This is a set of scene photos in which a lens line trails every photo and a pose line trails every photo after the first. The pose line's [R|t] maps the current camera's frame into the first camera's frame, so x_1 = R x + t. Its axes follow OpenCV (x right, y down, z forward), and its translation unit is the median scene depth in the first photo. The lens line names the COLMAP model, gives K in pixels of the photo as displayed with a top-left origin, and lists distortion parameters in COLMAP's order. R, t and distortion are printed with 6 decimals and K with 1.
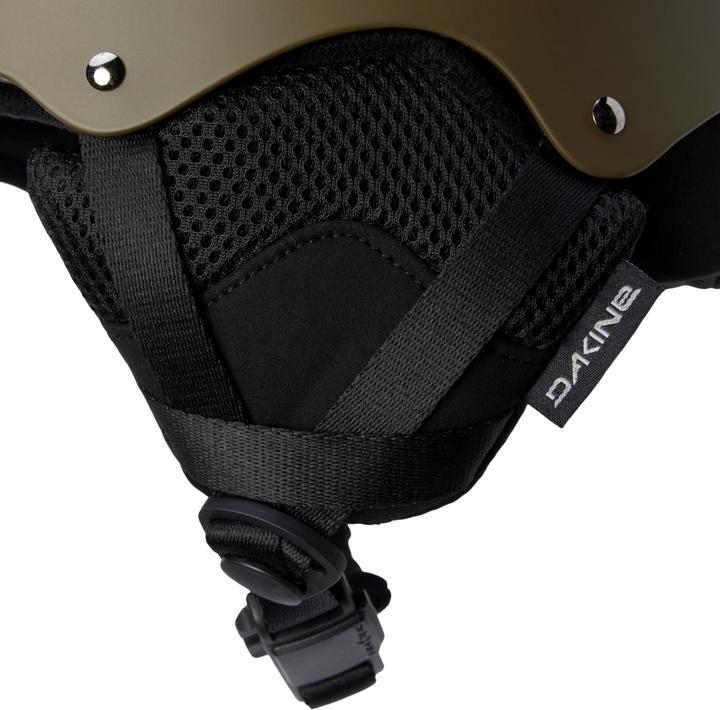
lens RADIAL K [[2708.5, 0, 359.2], [0, 2708.5, 355.0], [0, 0, 1]] dist [-0.191065, 0.000000]
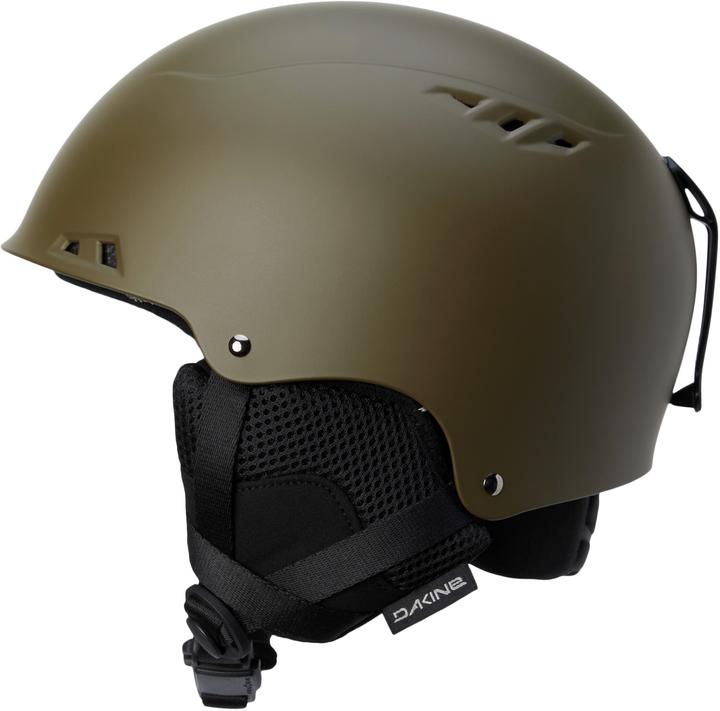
lens RADIAL K [[2930.0, 0, 359.9], [0, 2930.0, 355.6], [0, 0, 1]] dist [-0.326744, 0.000000]
pose [[0.908487, 0.417420, -0.020294, 0.018267], [-0.415496, 0.907383, 0.063402, -0.250724], [0.044880, -0.049168, 0.997782, -0.891885]]
